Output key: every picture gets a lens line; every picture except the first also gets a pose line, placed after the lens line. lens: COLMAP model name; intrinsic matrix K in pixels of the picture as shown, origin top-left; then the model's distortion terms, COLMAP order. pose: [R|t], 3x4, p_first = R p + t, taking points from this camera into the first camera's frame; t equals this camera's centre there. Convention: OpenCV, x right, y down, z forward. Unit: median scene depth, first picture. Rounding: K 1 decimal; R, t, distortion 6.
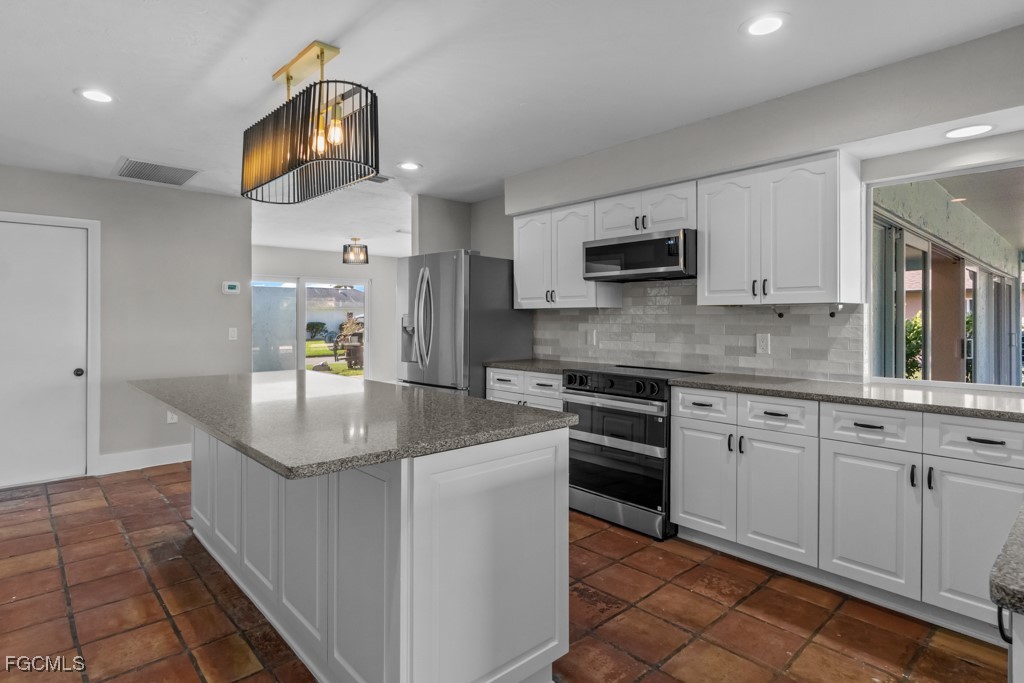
lens RADIAL K [[533.7, 0, 488.4], [0, 533.7, 334.9], [0, 0, 1]] dist [0.016669, 0.000184]
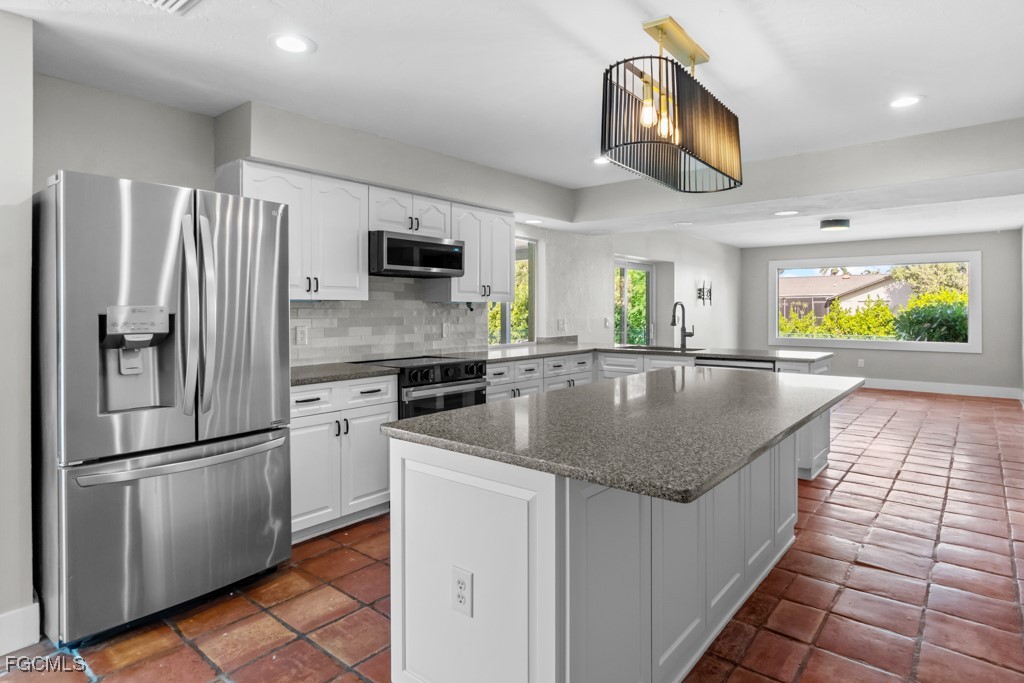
lens RADIAL K [[564.6, 0, 510.2], [0, 564.6, 321.0], [0, 0, 1]] dist [0.004393, 0.001004]
pose [[-0.149569, -0.016596, 0.988612, -1.032205], [0.039015, 0.998981, 0.022673, -0.036546], [-0.987981, 0.041962, -0.148769, 1.161735]]
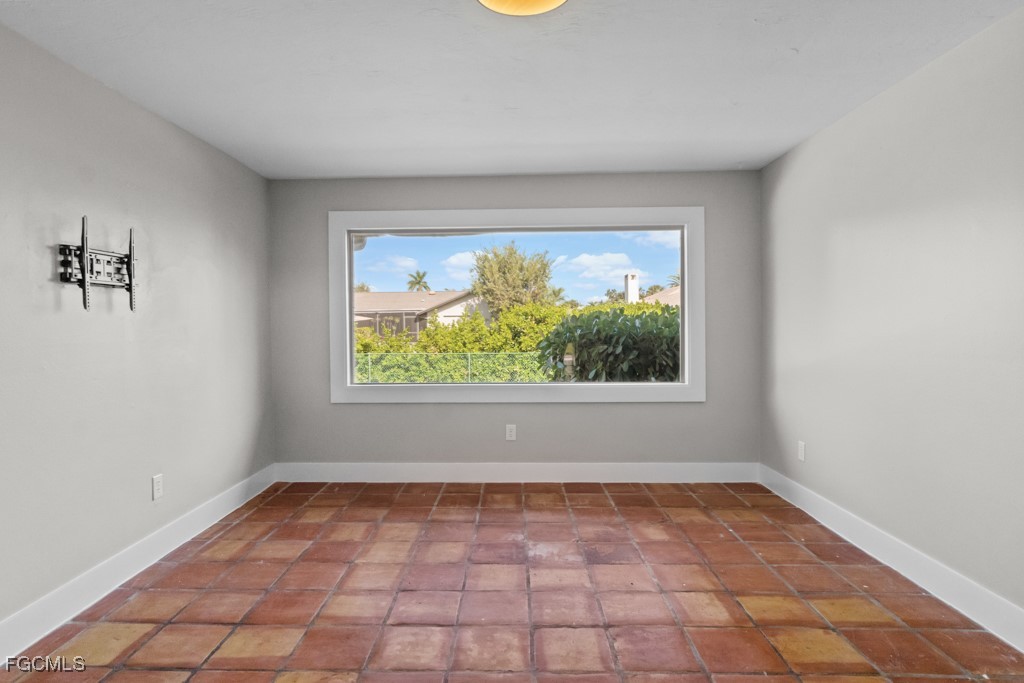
lens RADIAL K [[559.6, 0, 498.4], [0, 559.6, 340.0], [0, 0, 1]] dist [-0.017453, -0.000712]
pose [[-0.725271, -0.009103, 0.688403, 0.803505], [0.039158, 0.997748, 0.054449, 0.015539], [-0.687349, 0.066447, -0.723282, -0.149742]]
